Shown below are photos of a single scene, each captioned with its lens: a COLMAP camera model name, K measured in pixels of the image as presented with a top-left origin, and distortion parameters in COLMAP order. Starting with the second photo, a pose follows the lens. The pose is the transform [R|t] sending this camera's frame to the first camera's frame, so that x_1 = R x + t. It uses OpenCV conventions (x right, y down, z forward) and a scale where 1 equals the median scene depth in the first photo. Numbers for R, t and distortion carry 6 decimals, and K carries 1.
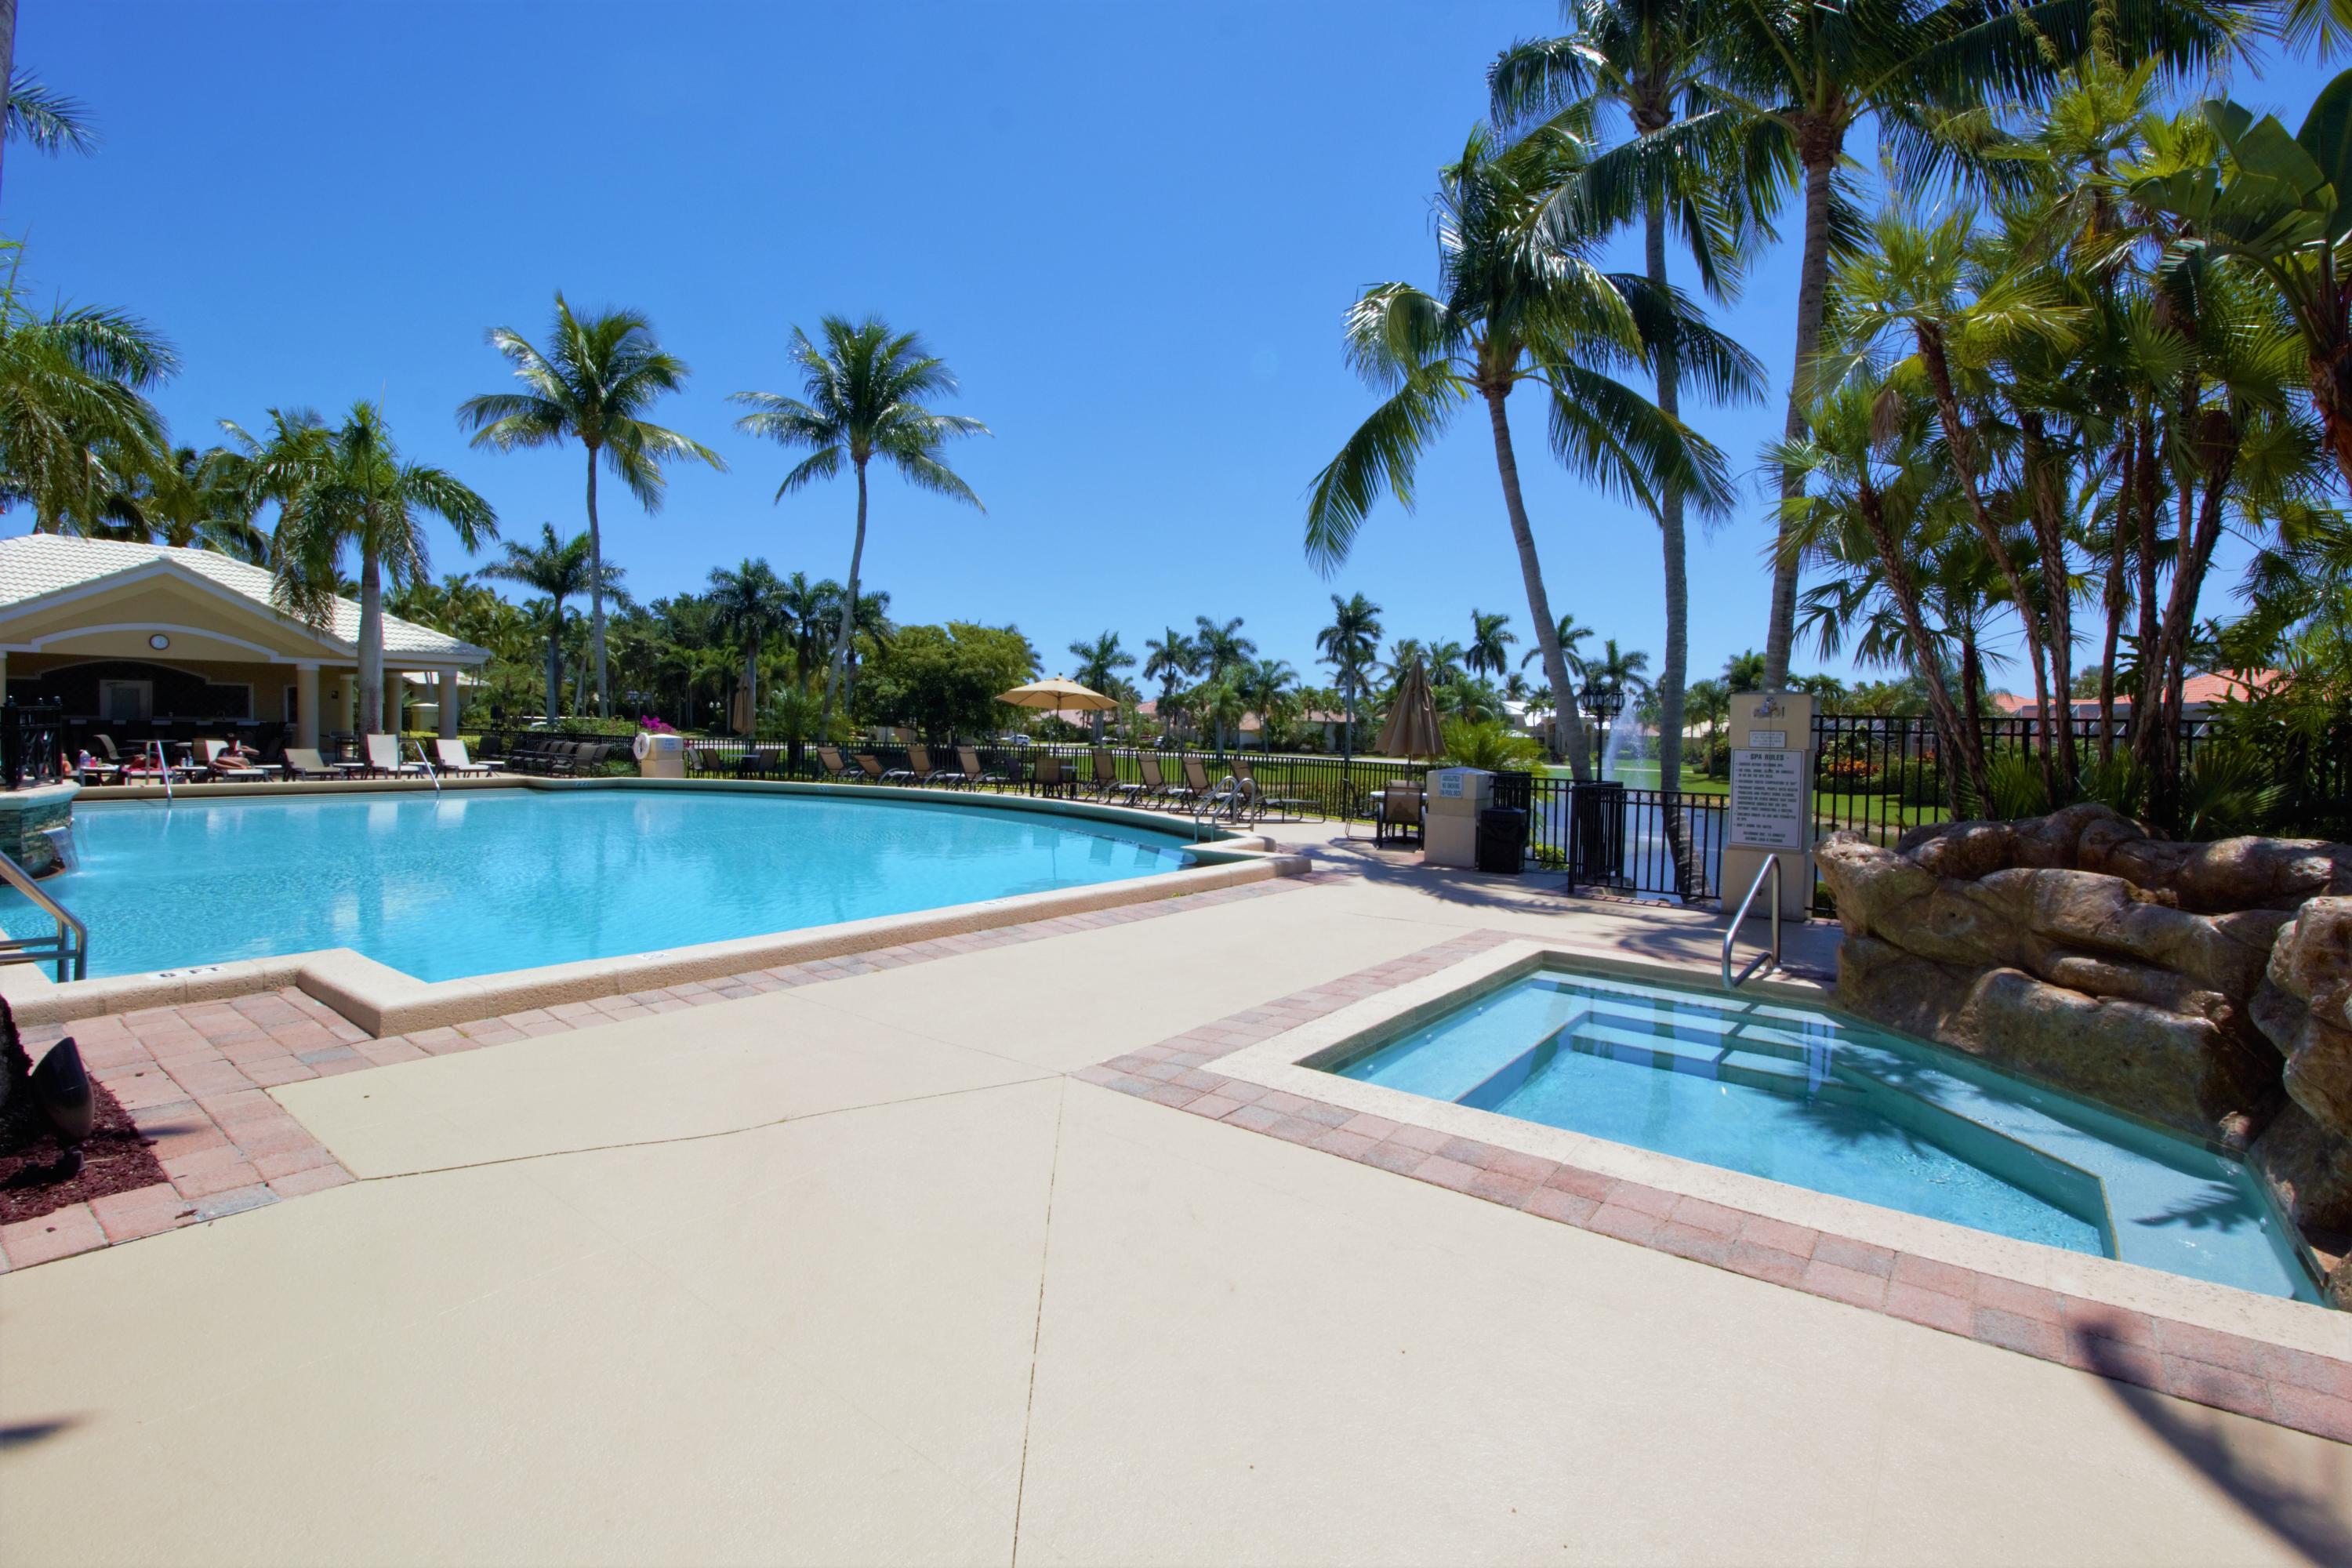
lens RADIAL K [[1086.7, 0, 1179.2], [0, 1086.7, 782.8], [0, 0, 1]] dist [-0.002319, -0.000327]
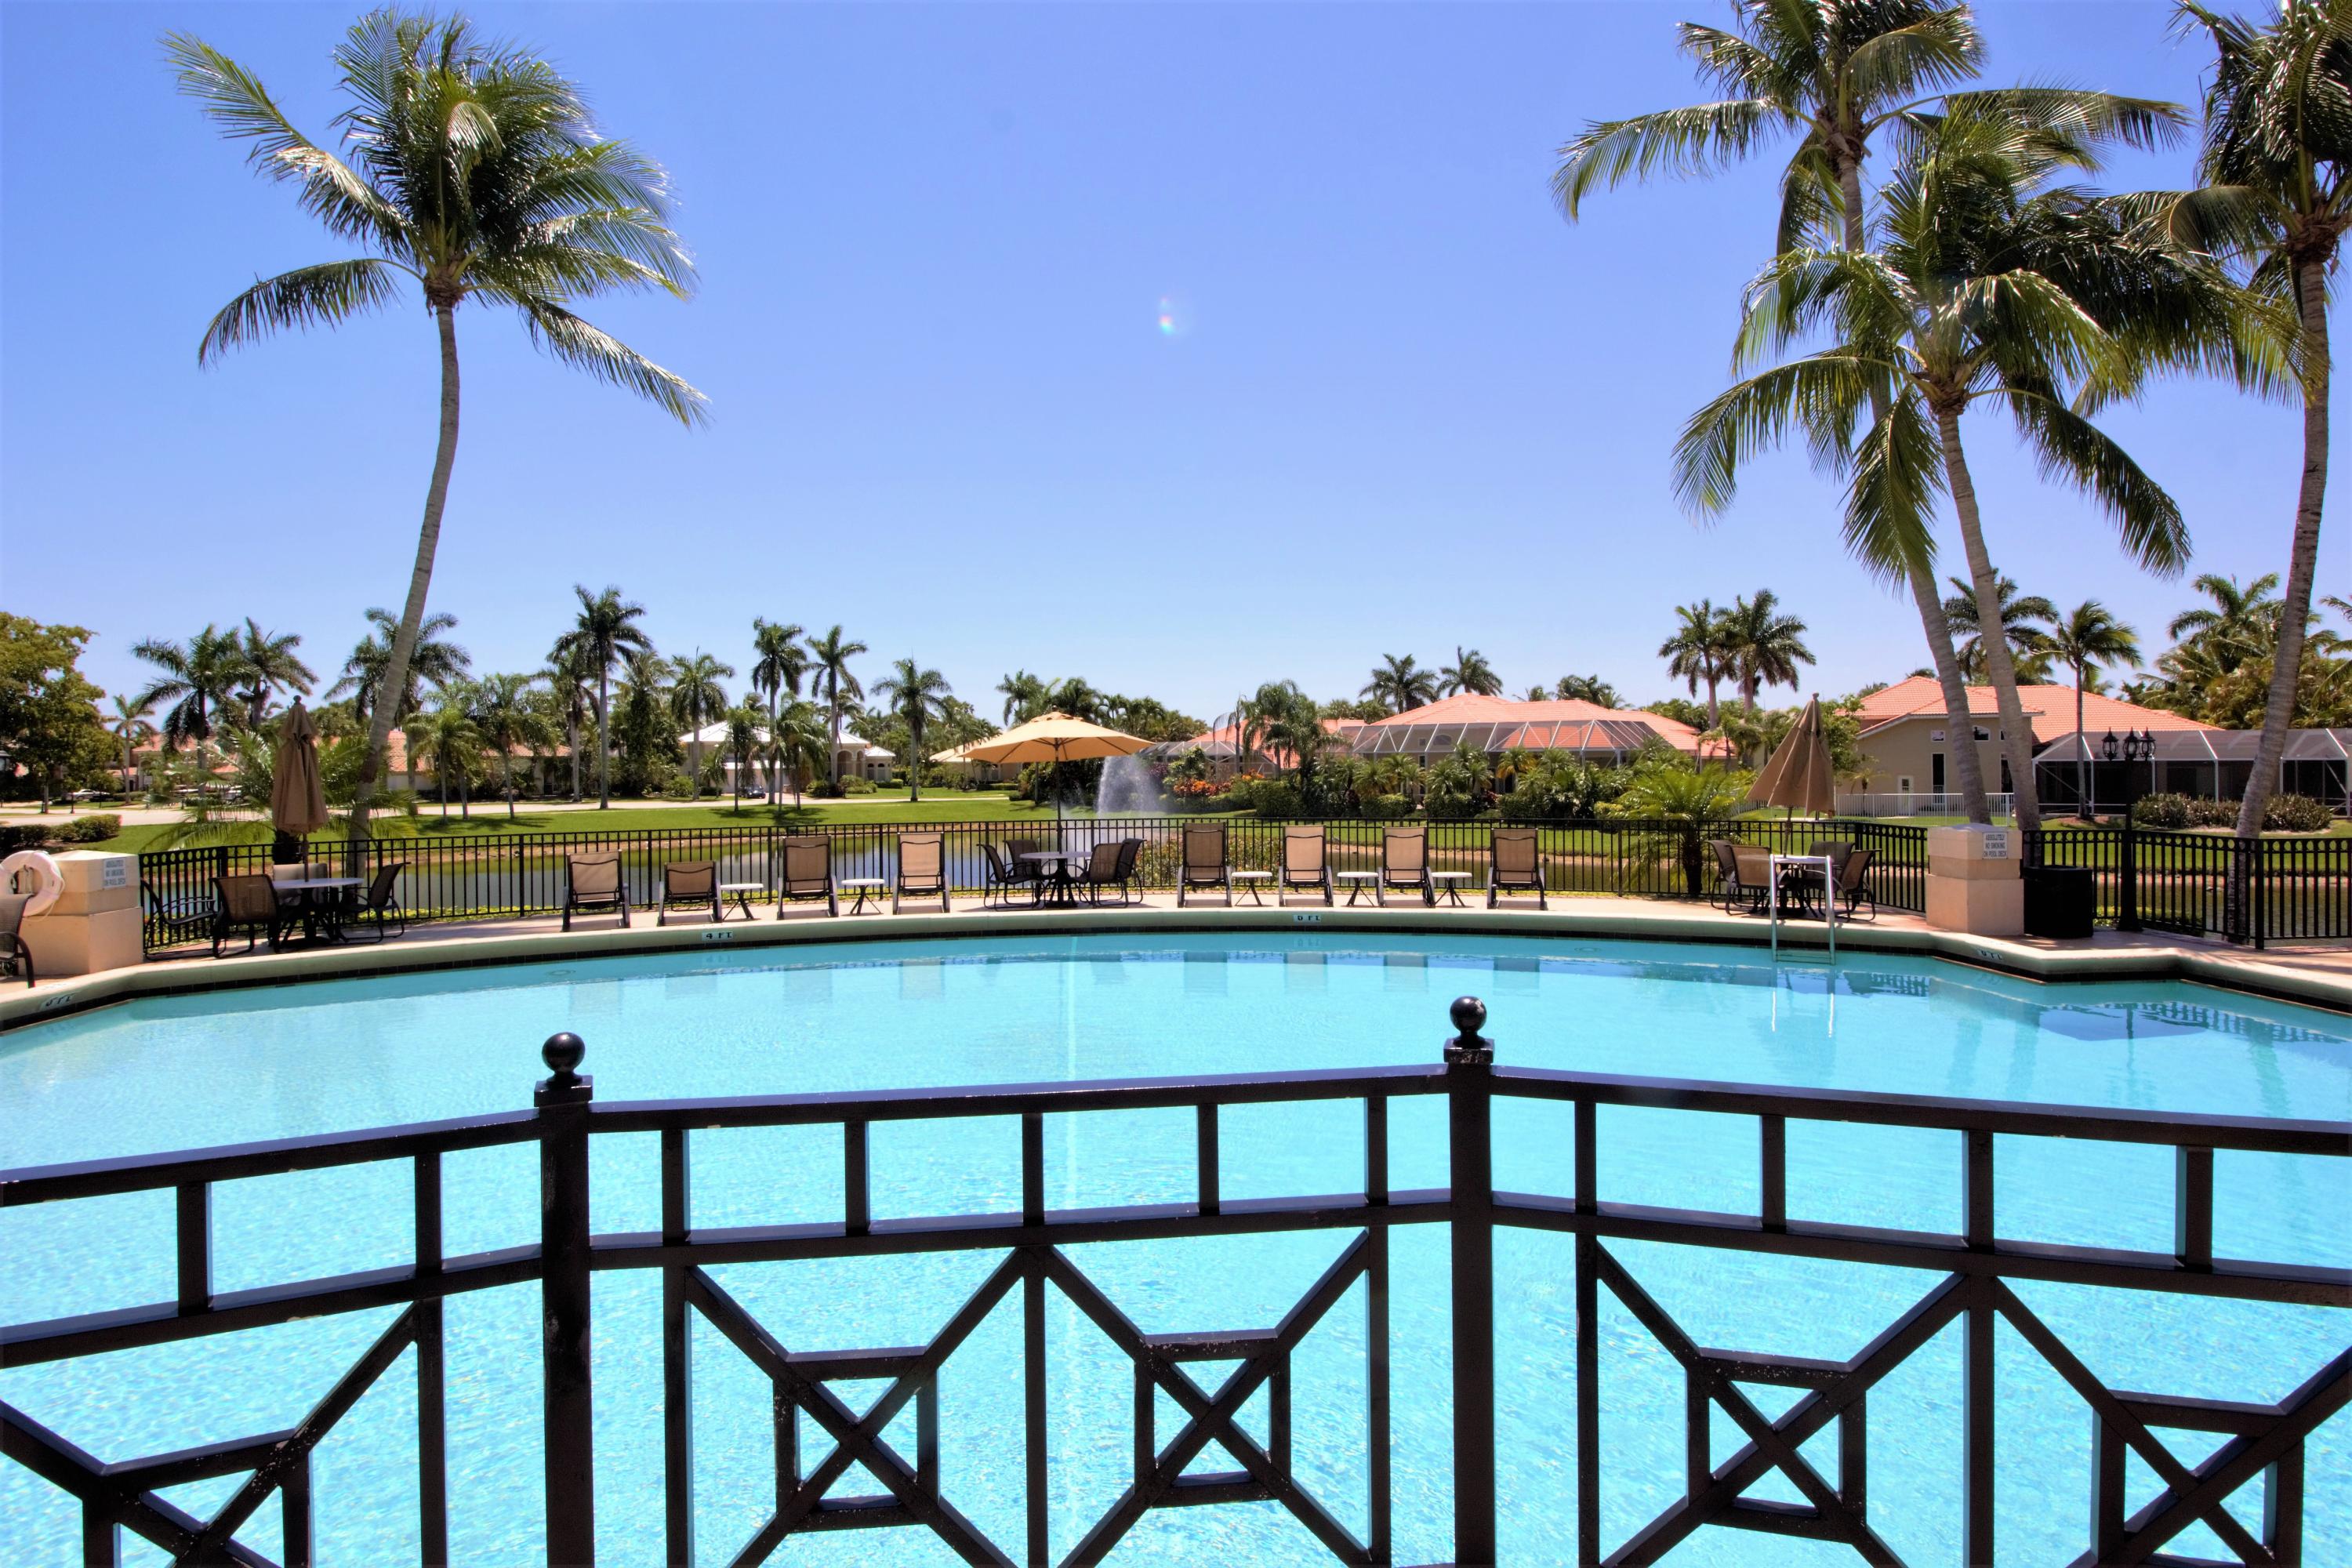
lens RADIAL K [[1228.6, 0, 1188.3], [0, 1228.6, 786.4], [0, 0, 1]] dist [-0.004008, -0.000212]
pose [[0.738023, -0.046027, 0.673204, -0.125179], [0.061448, 0.998110, 0.000877, -0.011377], [-0.671972, 0.040720, 0.739457, 0.095081]]
